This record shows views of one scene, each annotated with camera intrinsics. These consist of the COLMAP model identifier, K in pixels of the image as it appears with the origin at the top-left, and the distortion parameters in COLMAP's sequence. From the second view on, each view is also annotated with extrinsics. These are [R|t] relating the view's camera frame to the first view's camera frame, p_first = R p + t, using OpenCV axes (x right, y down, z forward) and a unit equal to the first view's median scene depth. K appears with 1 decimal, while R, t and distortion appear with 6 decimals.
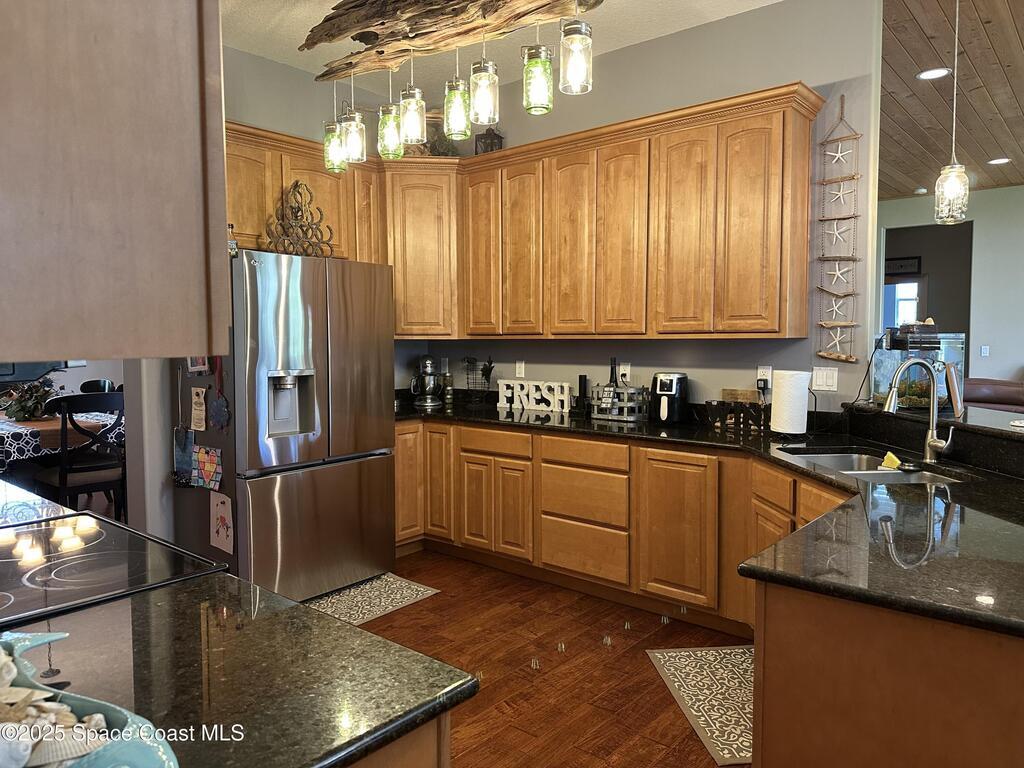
lens RADIAL K [[718.3, 0, 517.0], [0, 718.3, 384.5], [0, 0, 1]] dist [0.077385, -0.086994]
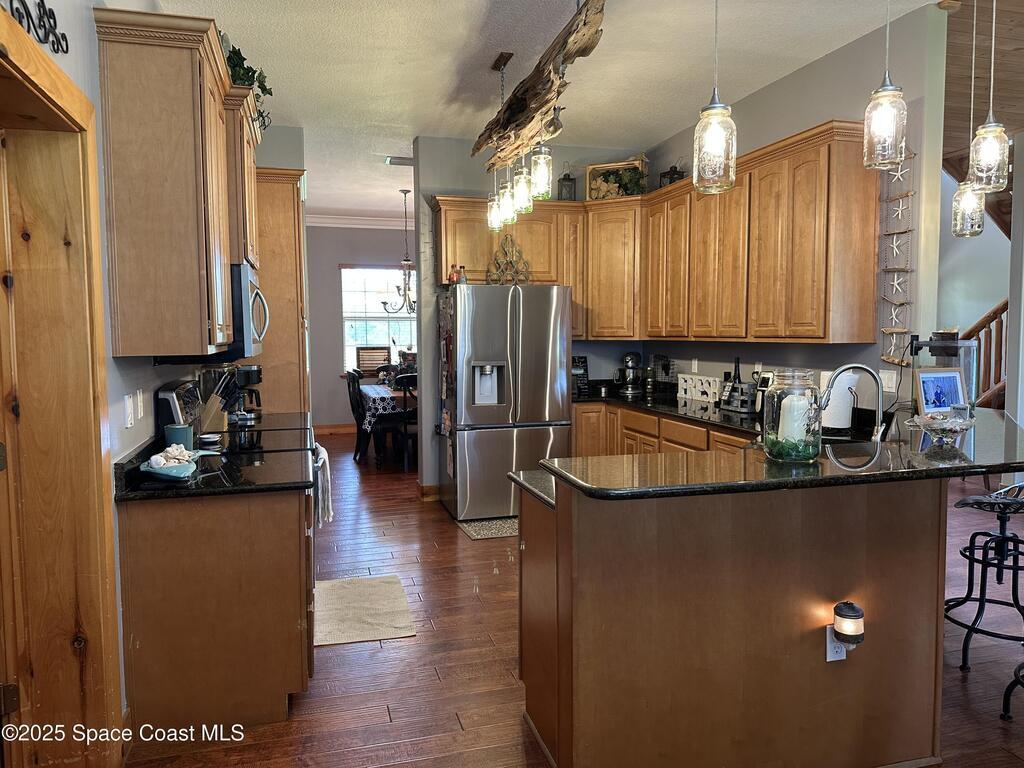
lens RADIAL K [[718.3, 0, 503.8], [0, 718.3, 381.2], [0, 0, 1]] dist [0.077385, -0.086994]
pose [[0.827641, 0.039098, -0.559894, 0.444159], [-0.036837, 0.999204, 0.015323, -0.002628], [0.560047, 0.007942, 0.828423, -0.170344]]
